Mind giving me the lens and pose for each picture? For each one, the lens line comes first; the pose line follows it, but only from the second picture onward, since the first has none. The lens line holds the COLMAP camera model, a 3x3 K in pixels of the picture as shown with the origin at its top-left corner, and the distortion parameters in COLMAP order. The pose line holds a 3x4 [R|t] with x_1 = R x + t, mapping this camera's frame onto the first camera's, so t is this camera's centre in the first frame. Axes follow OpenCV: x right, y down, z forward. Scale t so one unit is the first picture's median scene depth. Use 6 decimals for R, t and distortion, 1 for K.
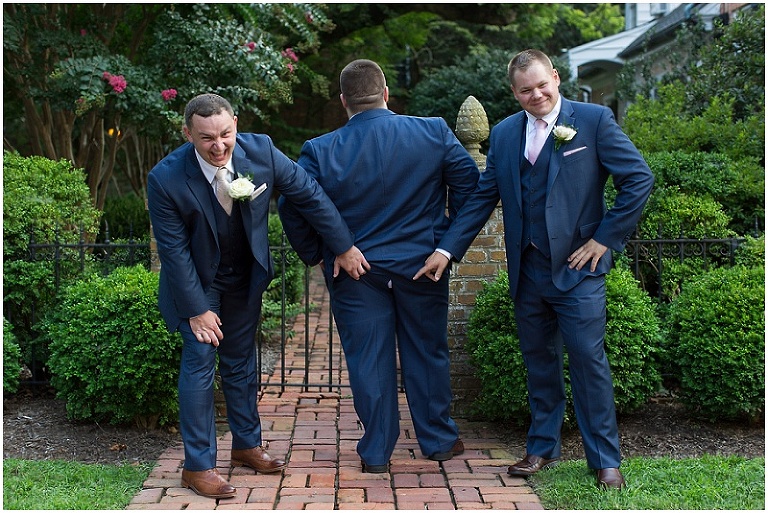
lens RADIAL K [[1086.6, 0, 382.3], [0, 1086.6, 257.6], [0, 0, 1]] dist [0.007114, 0.026582]
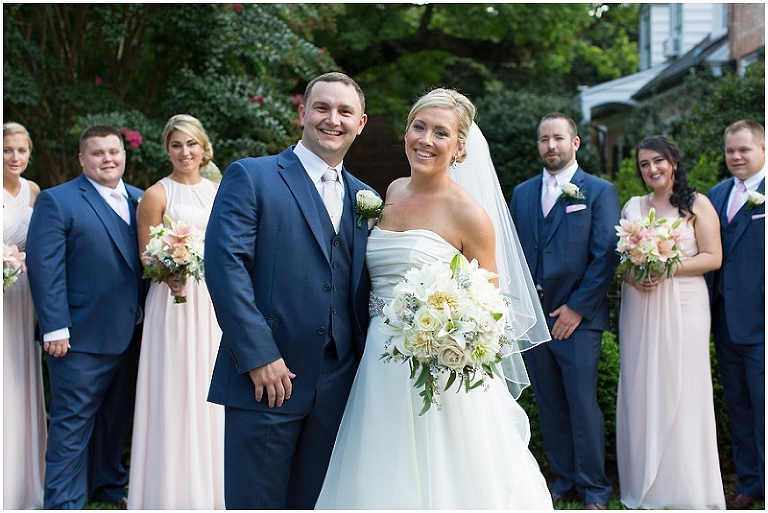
lens RADIAL K [[1140.0, 0, 384.0], [0, 1140.0, 256.5], [0, 0, 1]] dist [0.007234, 0.001053]
pose [[0.999891, 0.006491, -0.013251, 0.012954], [-0.006913, 0.999462, -0.032052, -0.011883], [0.013036, 0.032140, 0.999398, -0.084970]]
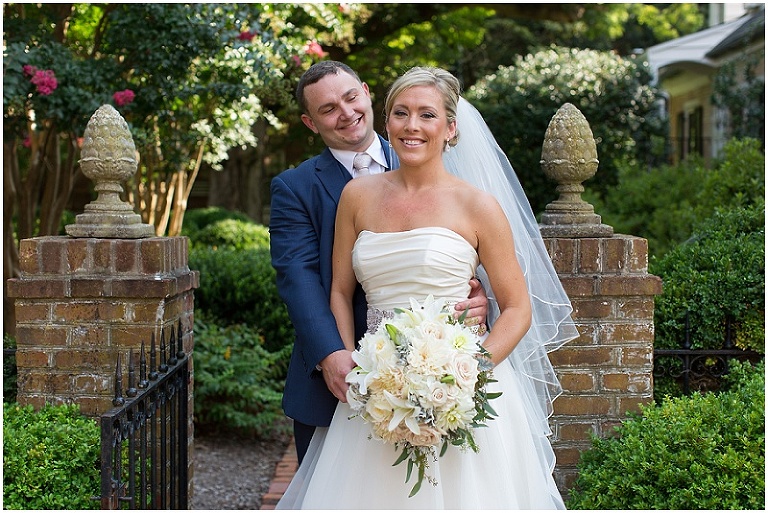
lens RADIAL K [[1091.8, 0, 393.3], [0, 1091.8, 276.2], [0, 0, 1]] dist [0.005230, -0.044943]
pose [[0.999323, 0.009522, -0.035550, 0.005829], [-0.009119, 0.999892, 0.011490, -0.041323], [0.035655, -0.011158, 0.999302, 0.275117]]
